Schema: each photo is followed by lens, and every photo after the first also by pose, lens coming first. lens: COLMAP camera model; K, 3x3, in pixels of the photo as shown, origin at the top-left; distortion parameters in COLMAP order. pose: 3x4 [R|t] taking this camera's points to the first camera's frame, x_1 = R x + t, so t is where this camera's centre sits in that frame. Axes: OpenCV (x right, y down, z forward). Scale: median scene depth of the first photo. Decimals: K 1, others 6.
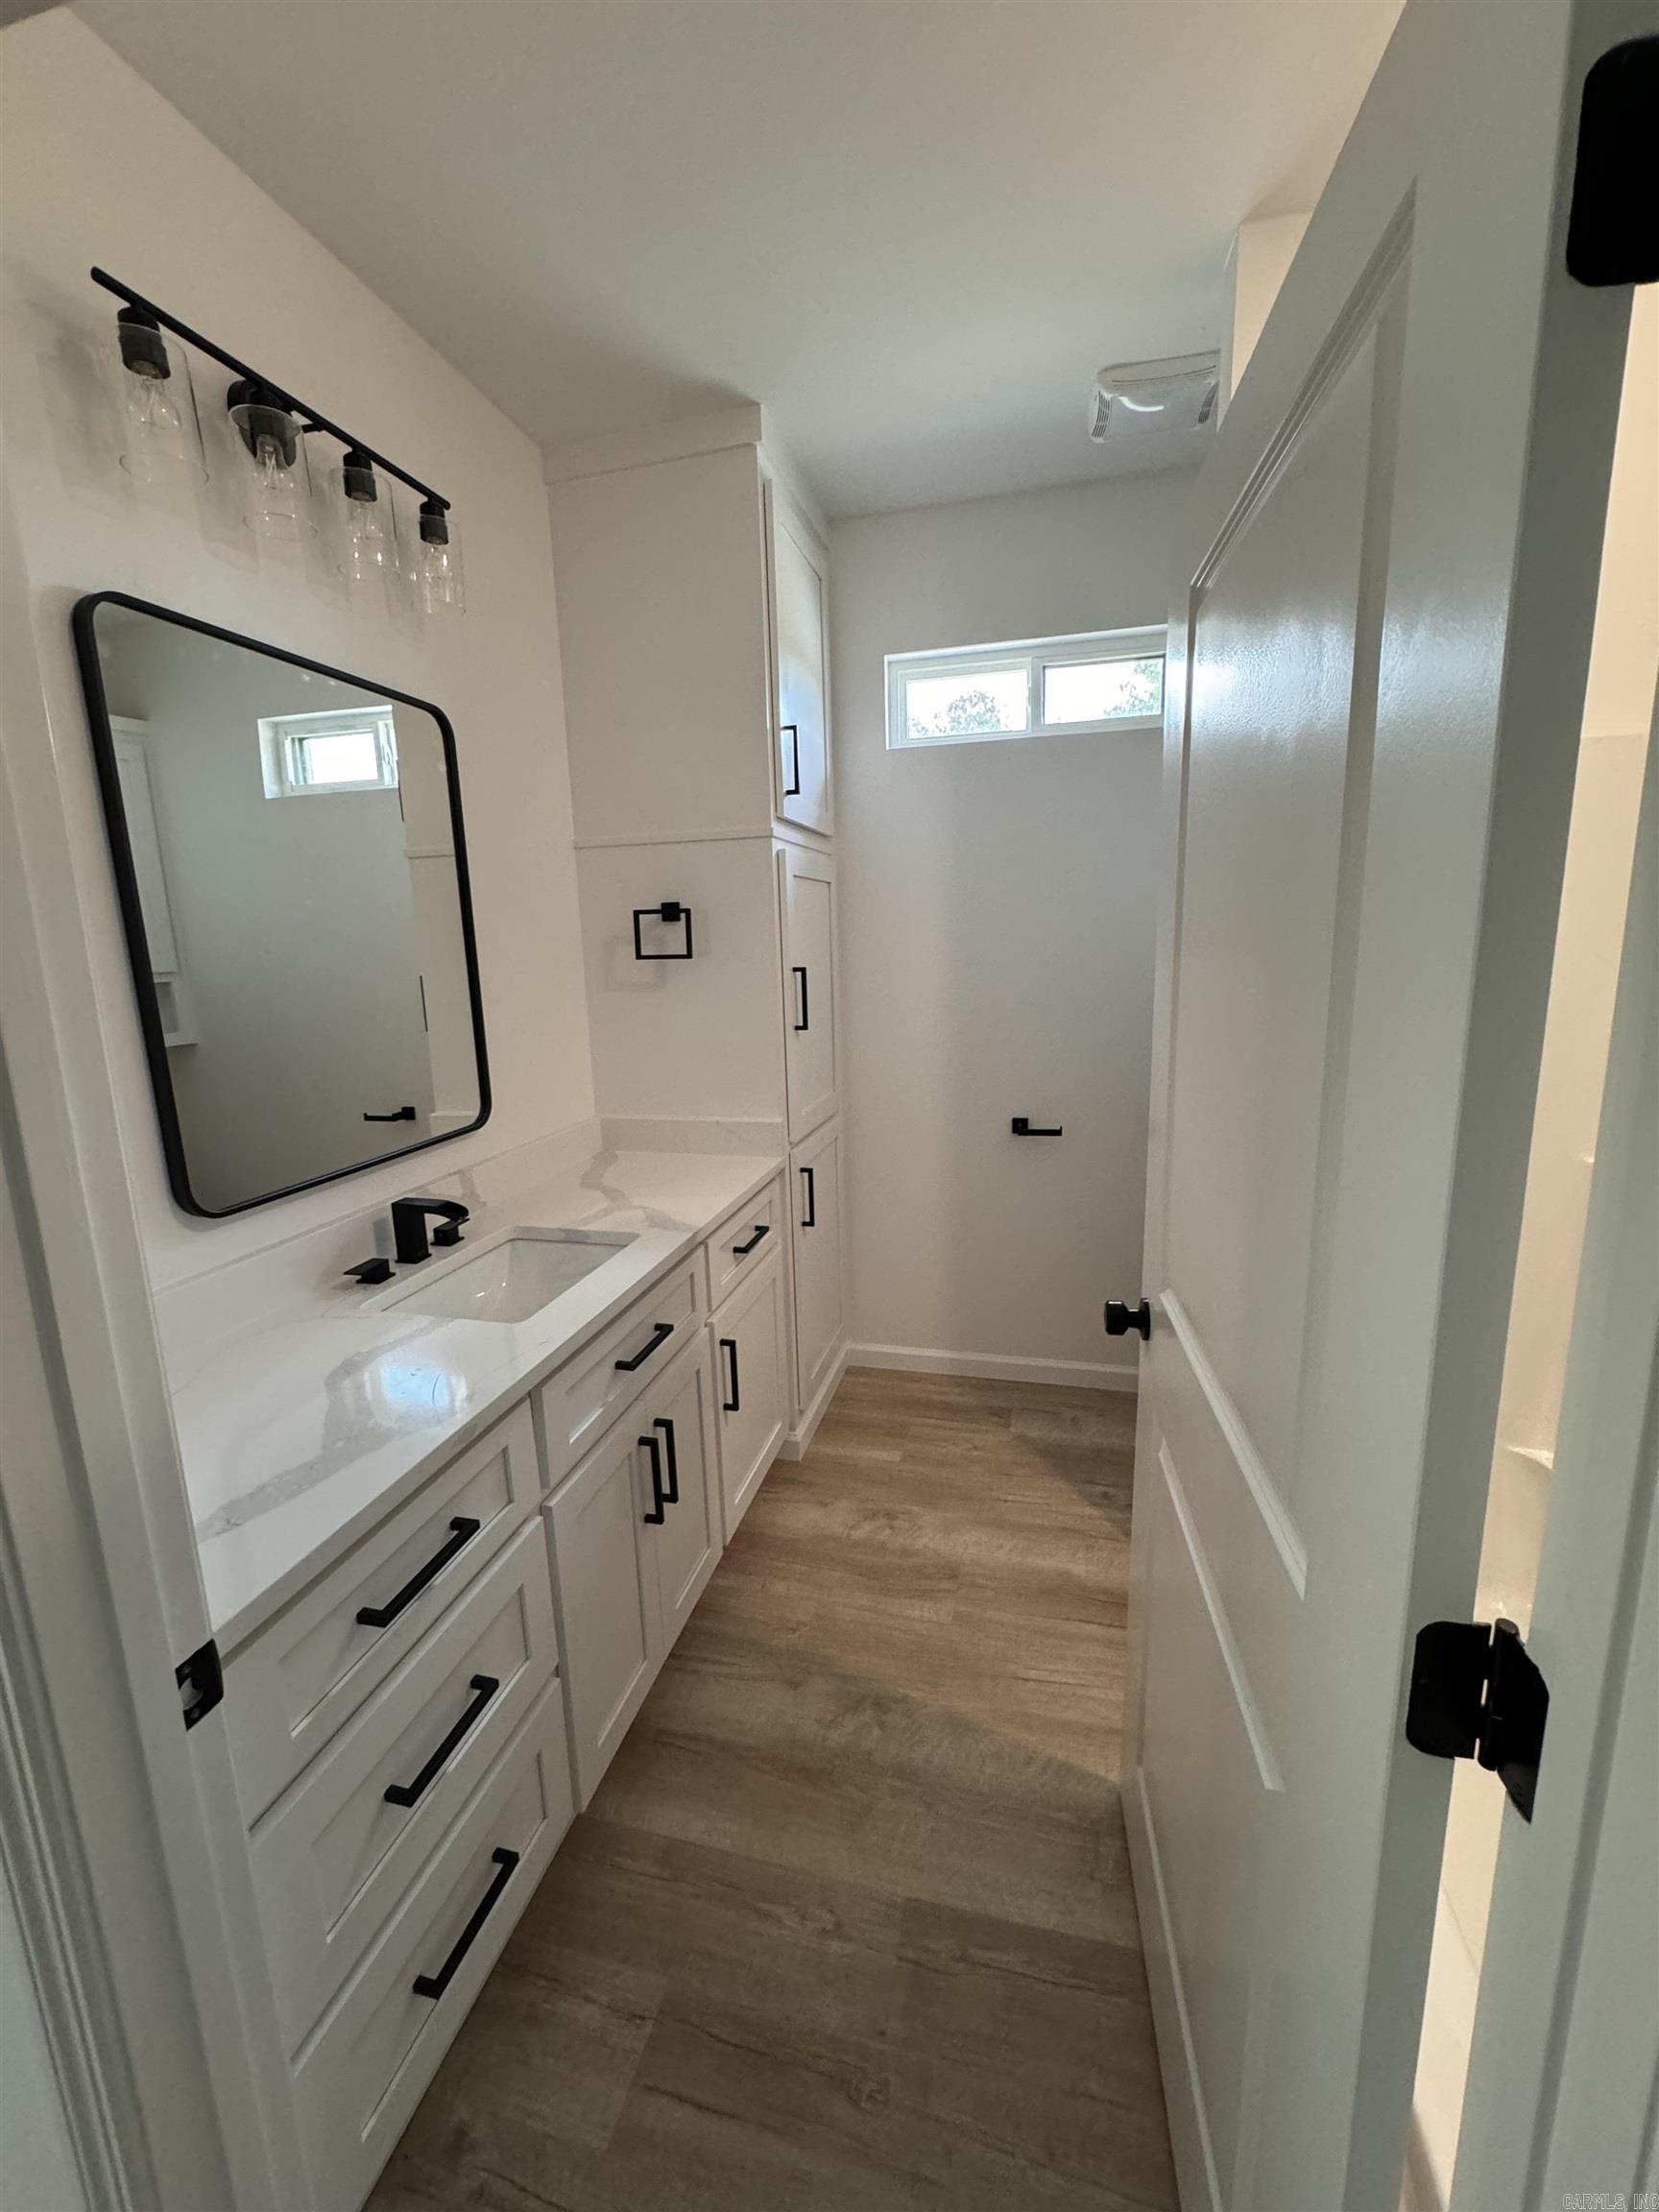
lens RADIAL K [[880.9, 0, 832.3], [0, 880.9, 1107.0], [0, 0, 1]] dist [0.000424, -0.000012]
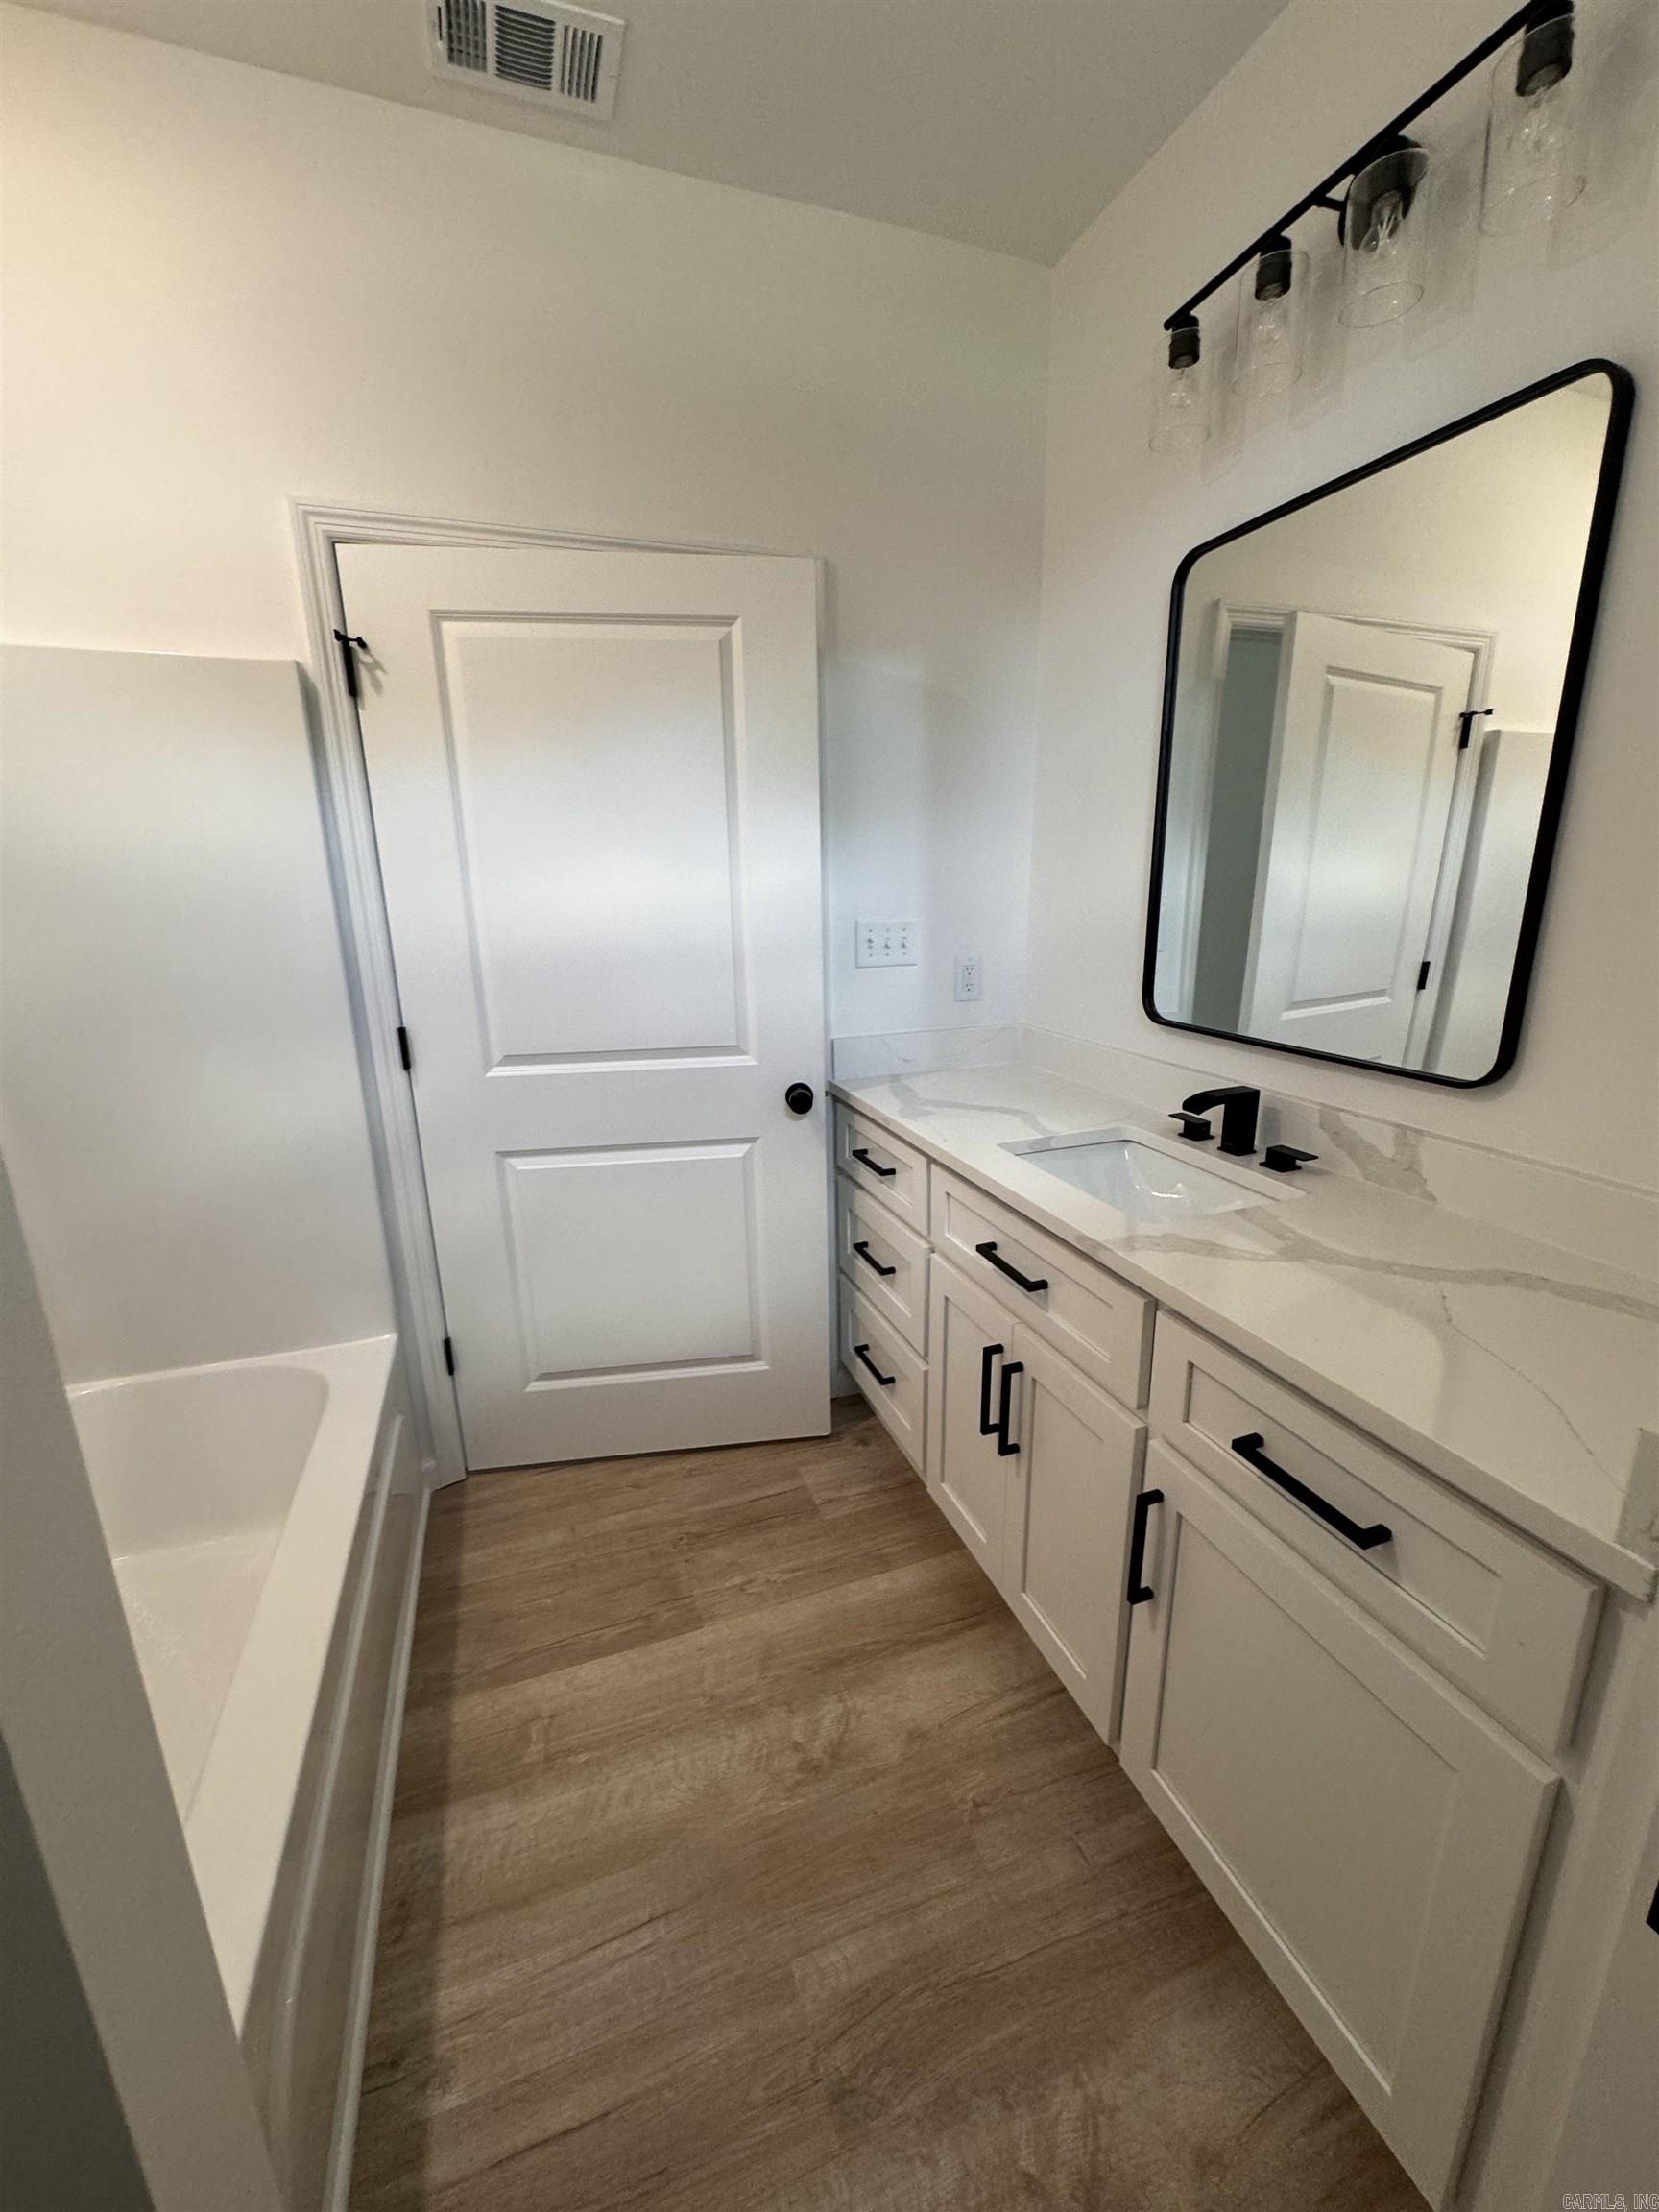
lens RADIAL K [[880.9, 0, 828.4], [0, 880.9, 1106.4], [0, 0, 1]] dist [0.000424, -0.000012]
pose [[-0.828156, 0.181799, -0.530196, 0.392037], [-0.064938, 0.908446, 0.412928, -0.240464], [0.556724, 0.376398, -0.740529, 1.485537]]
